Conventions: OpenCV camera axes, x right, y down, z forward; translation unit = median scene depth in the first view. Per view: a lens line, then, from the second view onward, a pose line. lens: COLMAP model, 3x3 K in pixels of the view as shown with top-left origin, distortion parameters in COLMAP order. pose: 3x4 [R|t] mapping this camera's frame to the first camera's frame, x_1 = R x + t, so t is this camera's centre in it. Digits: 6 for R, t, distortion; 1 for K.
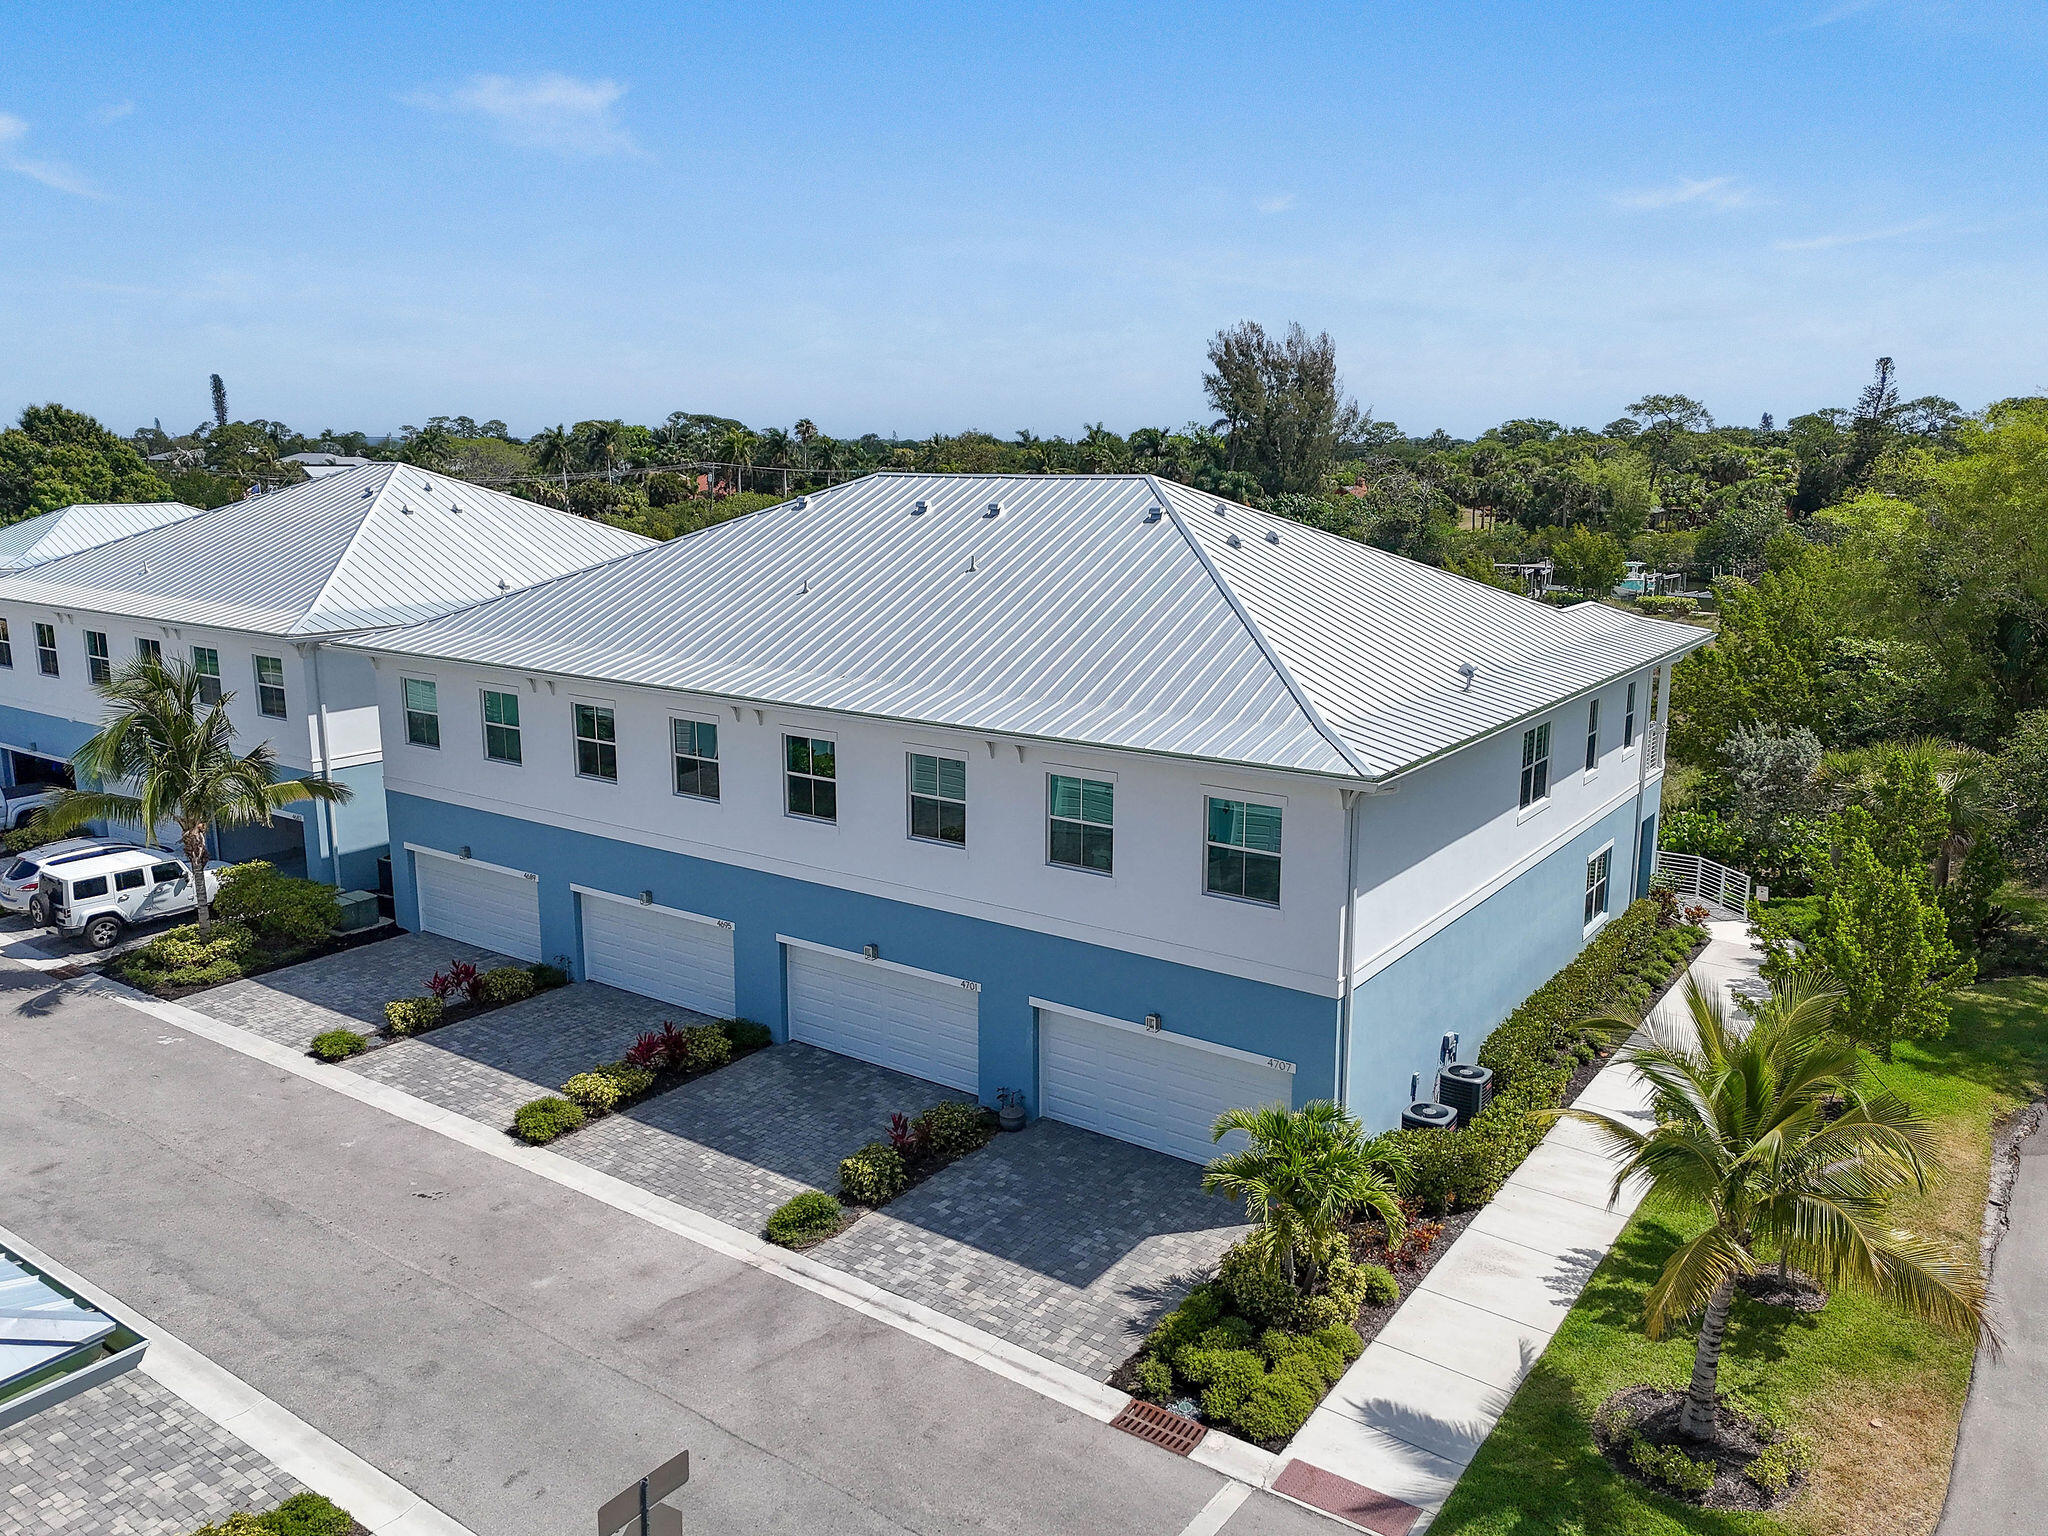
lens RADIAL K [[1528.0, 0, 1019.8], [0, 1528.0, 762.4], [0, 0, 1]] dist [0.049879, -0.019200]
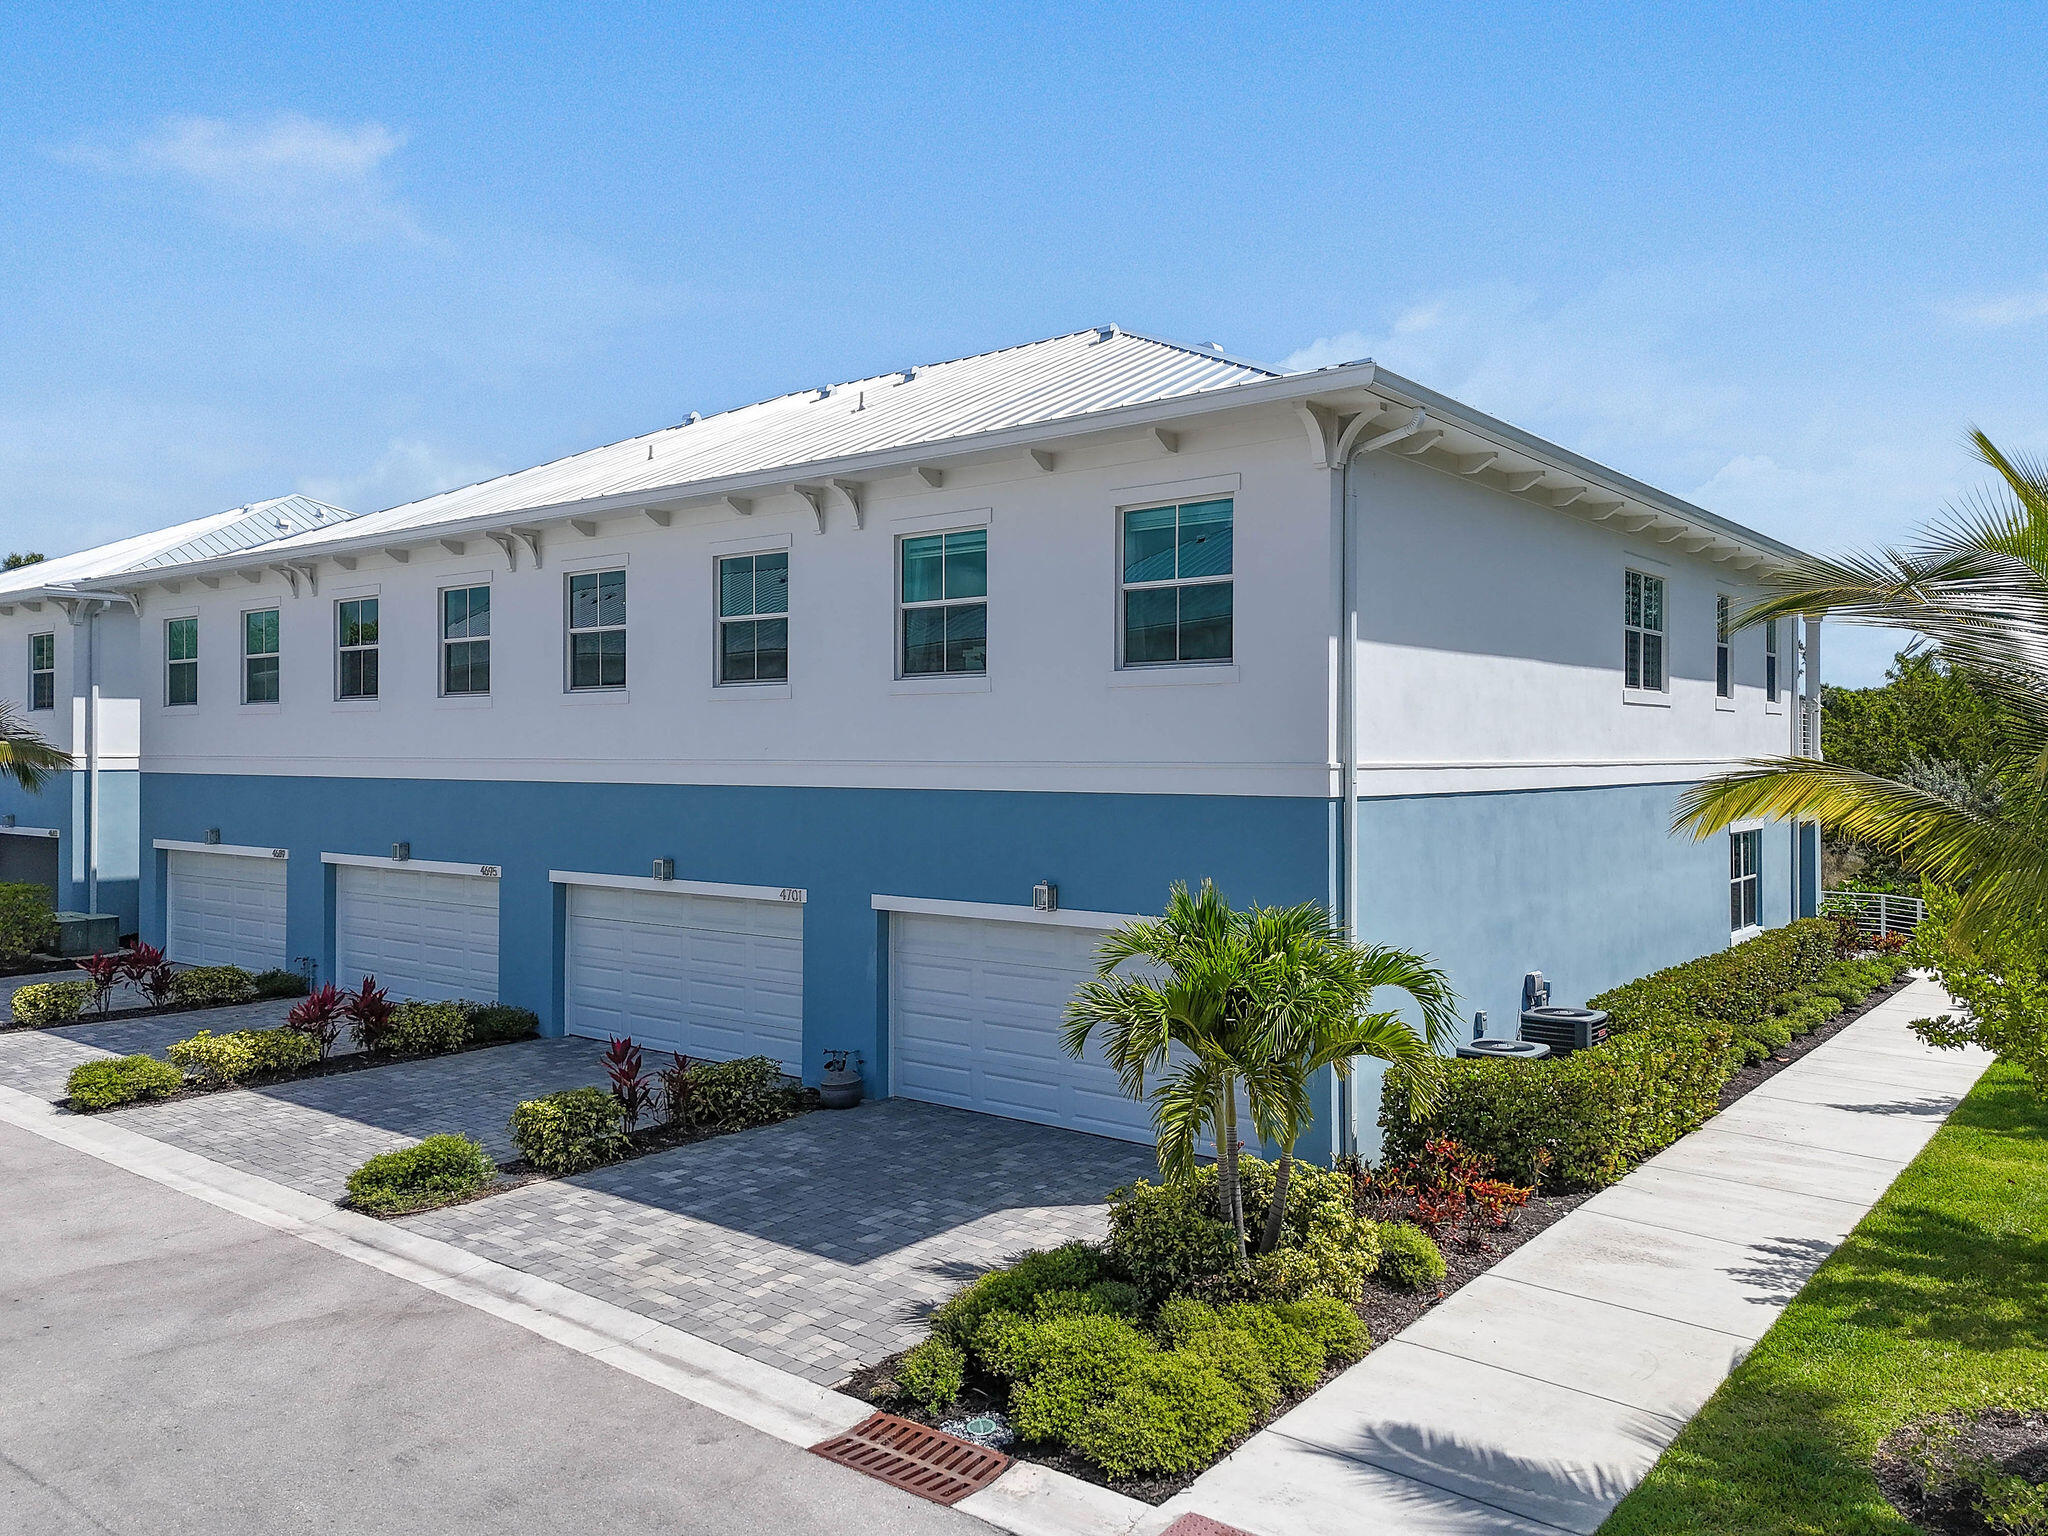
lens RADIAL K [[1528.0, 0, 1019.8], [0, 1528.0, 763.3], [0, 0, 1]] dist [0.049879, -0.019200]
pose [[0.998497, 0.000485, -0.054807, 0.128830], [-0.011208, 0.980636, -0.195520, 0.276033], [0.053651, 0.195840, 0.979167, 0.441249]]
